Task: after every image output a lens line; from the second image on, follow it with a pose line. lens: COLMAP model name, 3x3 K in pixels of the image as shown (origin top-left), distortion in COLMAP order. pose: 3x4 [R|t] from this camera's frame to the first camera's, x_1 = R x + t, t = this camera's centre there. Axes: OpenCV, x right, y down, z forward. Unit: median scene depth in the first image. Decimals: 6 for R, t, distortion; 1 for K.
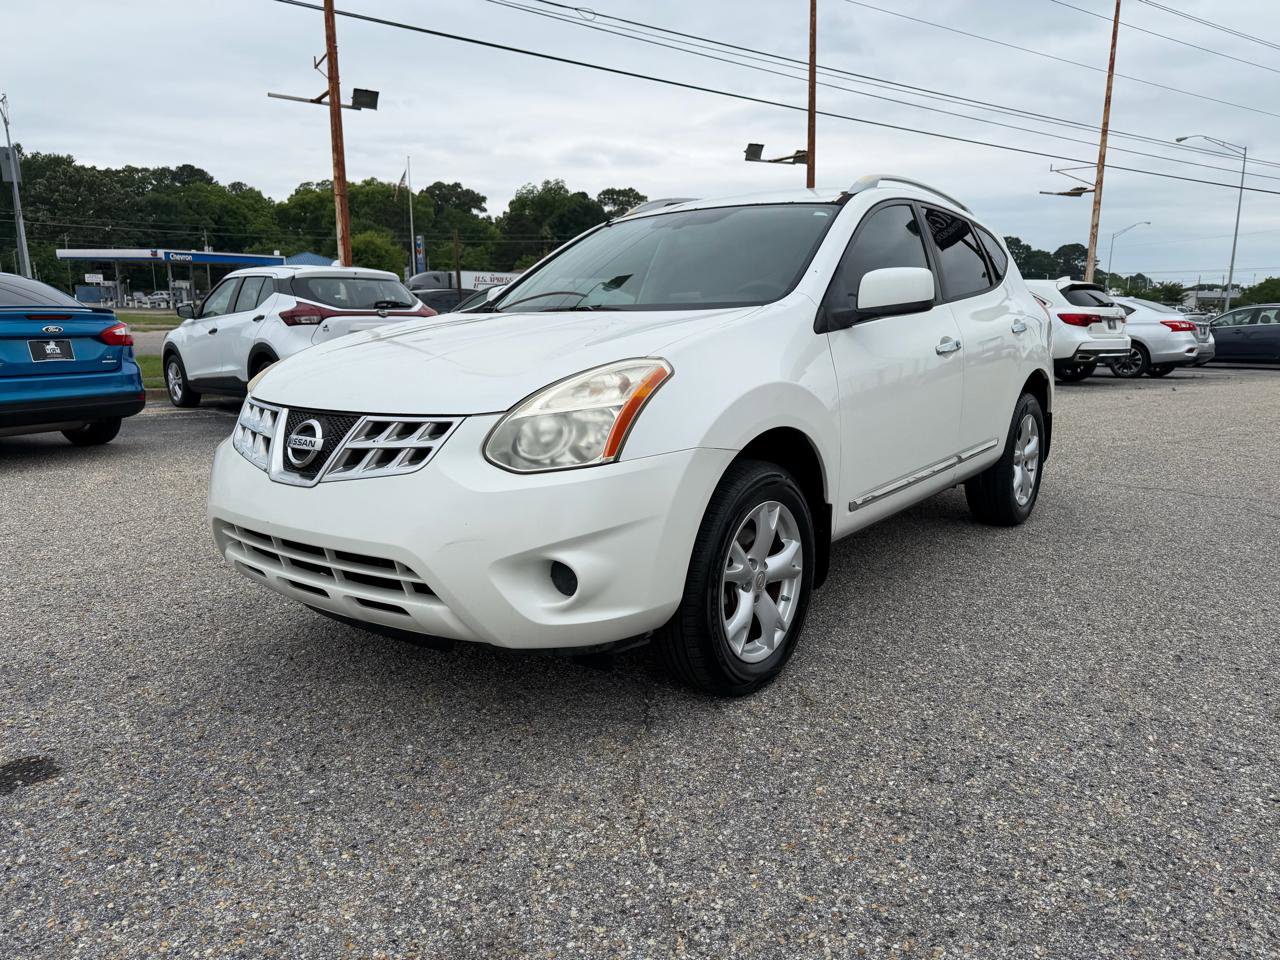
lens RADIAL K [[899.5, 0, 634.7], [0, 899.5, 472.9], [0, 0, 1]] dist [0.025743, -0.031519]
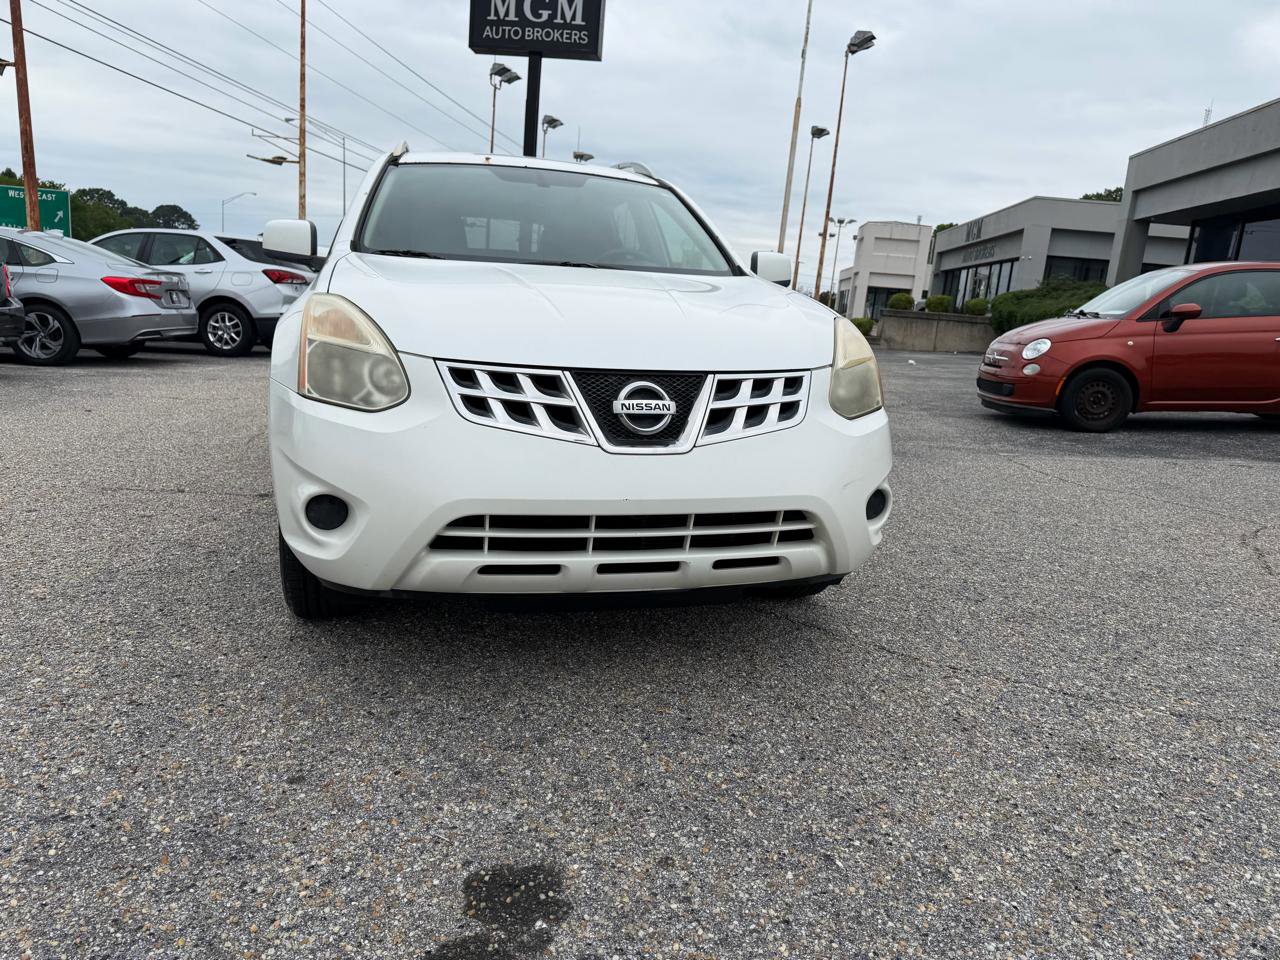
lens RADIAL K [[899.5, 0, 633.3], [0, 899.5, 474.5], [0, 0, 1]] dist [0.025743, -0.031519]
pose [[0.615010, -0.114642, 0.780141, -0.193119], [0.082616, 0.993298, 0.080836, -0.007232], [-0.784179, 0.014737, 0.620359, 0.081688]]
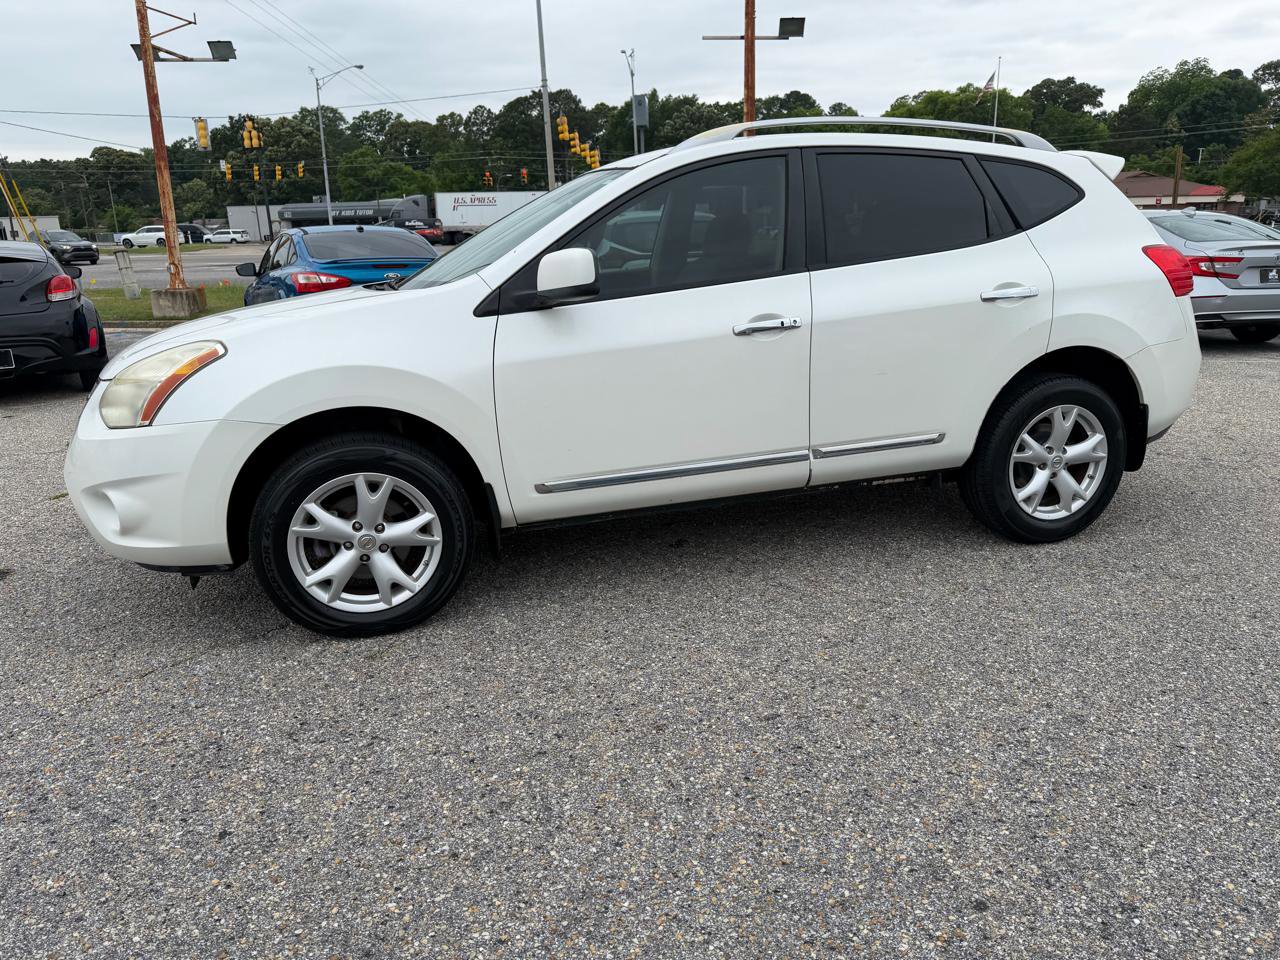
lens RADIAL K [[899.5, 0, 634.8], [0, 899.5, 480.1], [0, 0, 1]] dist [0.025743, -0.031519]
pose [[0.815459, 0.130967, -0.563803, 0.205660], [-0.076619, 0.989918, 0.119132, -0.022969], [0.573721, -0.053949, 0.817272, 0.055119]]
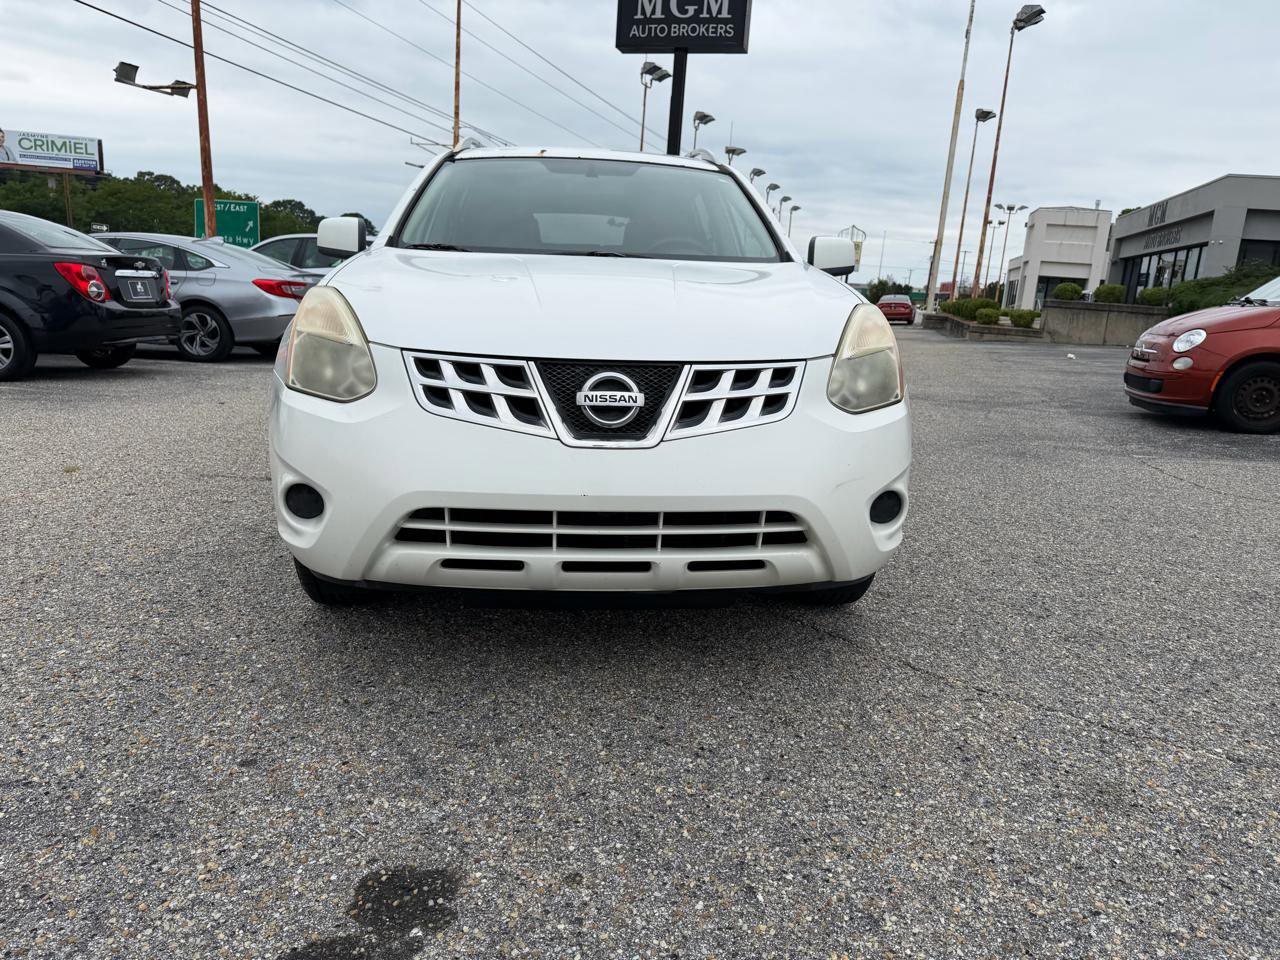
lens RADIAL K [[899.5, 0, 634.4], [0, 899.5, 472.7], [0, 0, 1]] dist [0.025743, -0.031519]
pose [[0.738526, -0.103502, 0.666233, -0.165767], [0.077045, 0.994629, 0.069114, -0.003812], [-0.669808, 0.000288, 0.742534, 0.062855]]
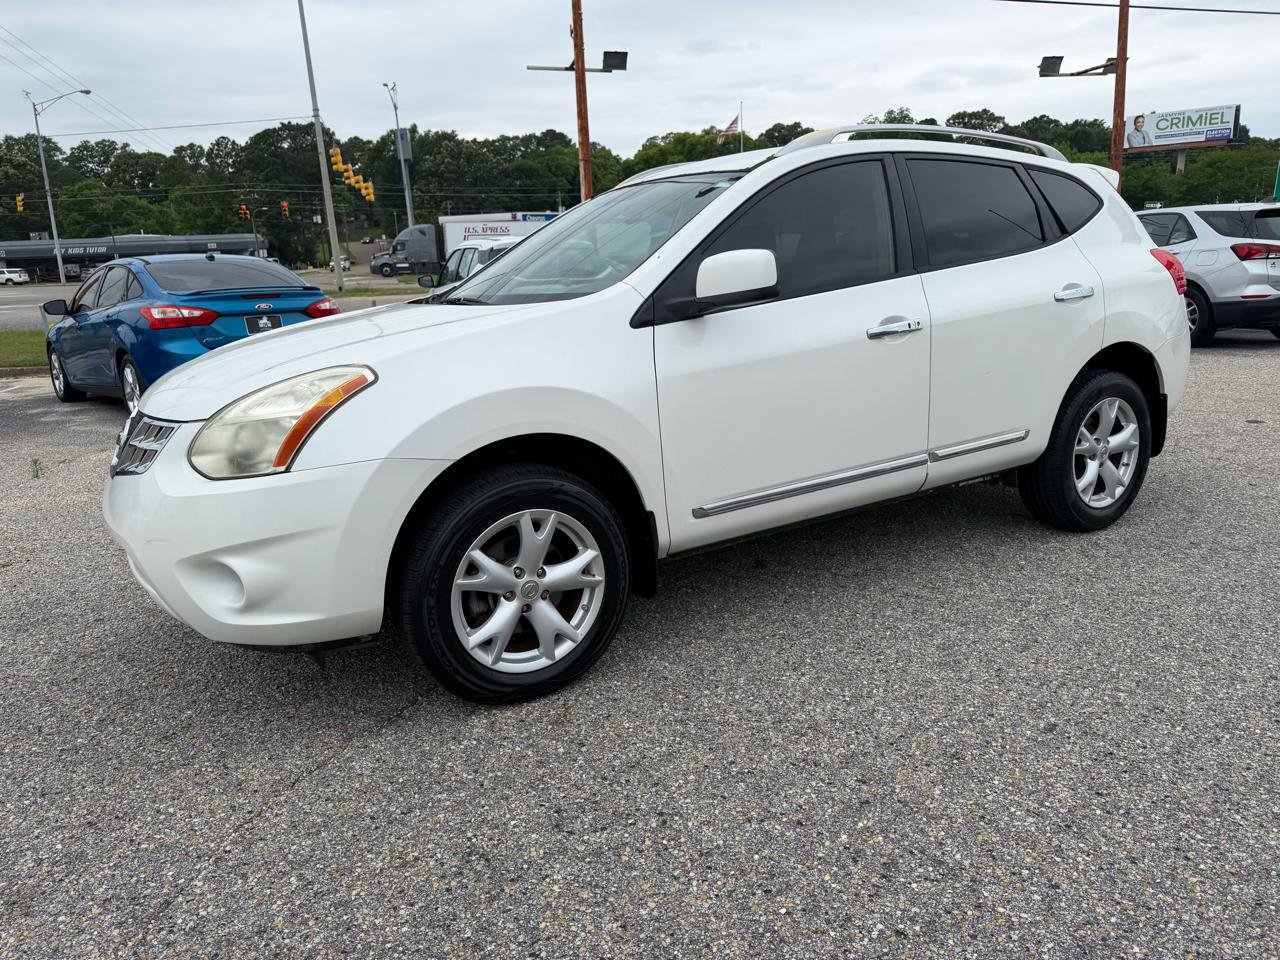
lens RADIAL K [[899.5, 0, 635.5], [0, 899.5, 471.3], [0, 0, 1]] dist [0.025743, -0.031519]
pose [[0.933934, 0.043693, -0.354766, 0.116188], [-0.022776, 0.997758, 0.062923, -0.014153], [0.356720, -0.050686, 0.932835, 0.028502]]
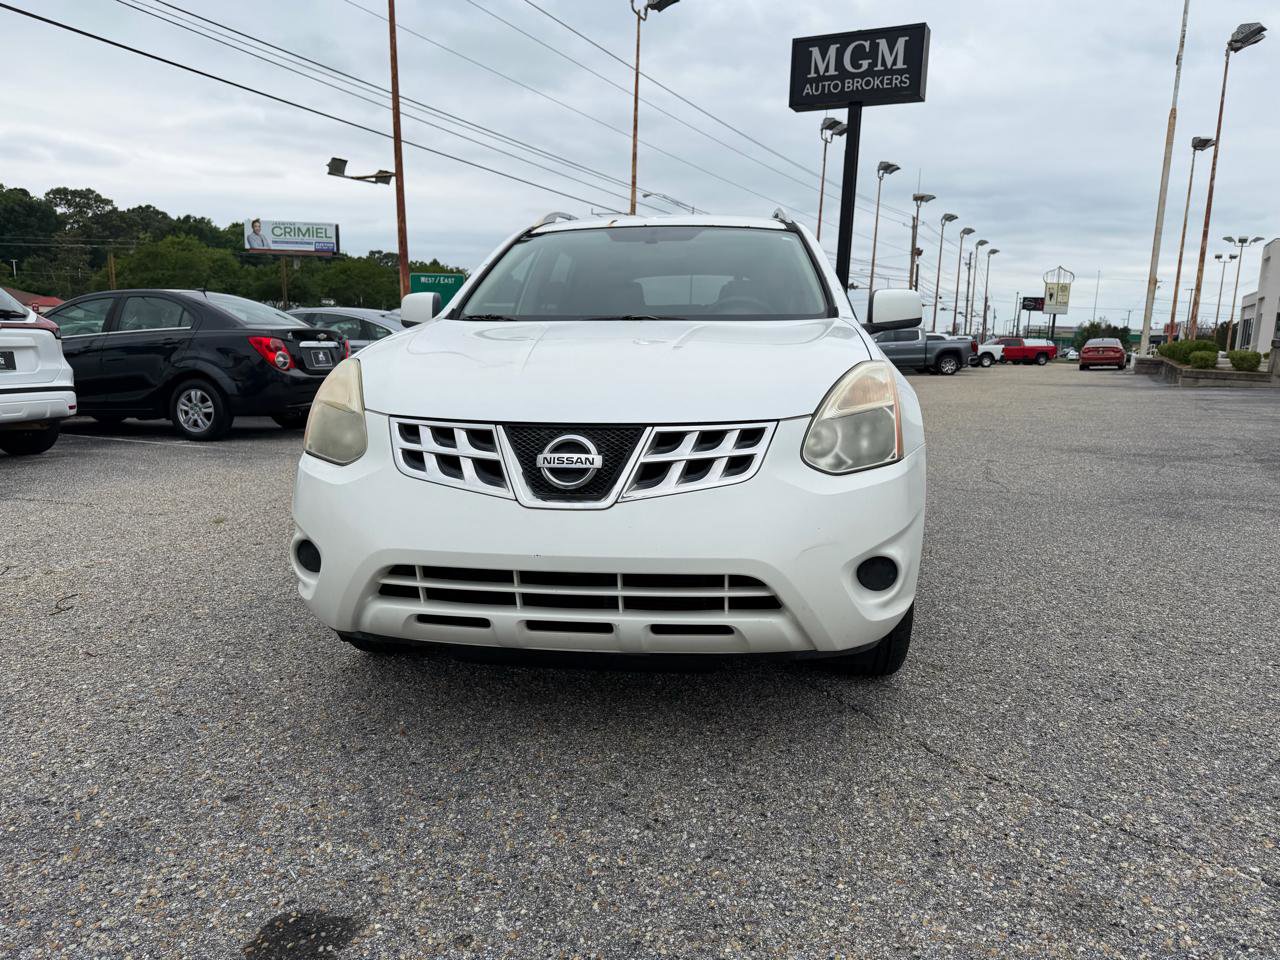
lens RADIAL K [[899.5, 0, 633.4], [0, 899.5, 466.1], [0, 0, 1]] dist [0.025743, -0.031519]
pose [[0.862567, -0.060360, 0.502330, -0.134398], [0.077334, 0.996920, -0.013002, -0.002284], [-0.499998, 0.050062, 0.864578, 0.038368]]
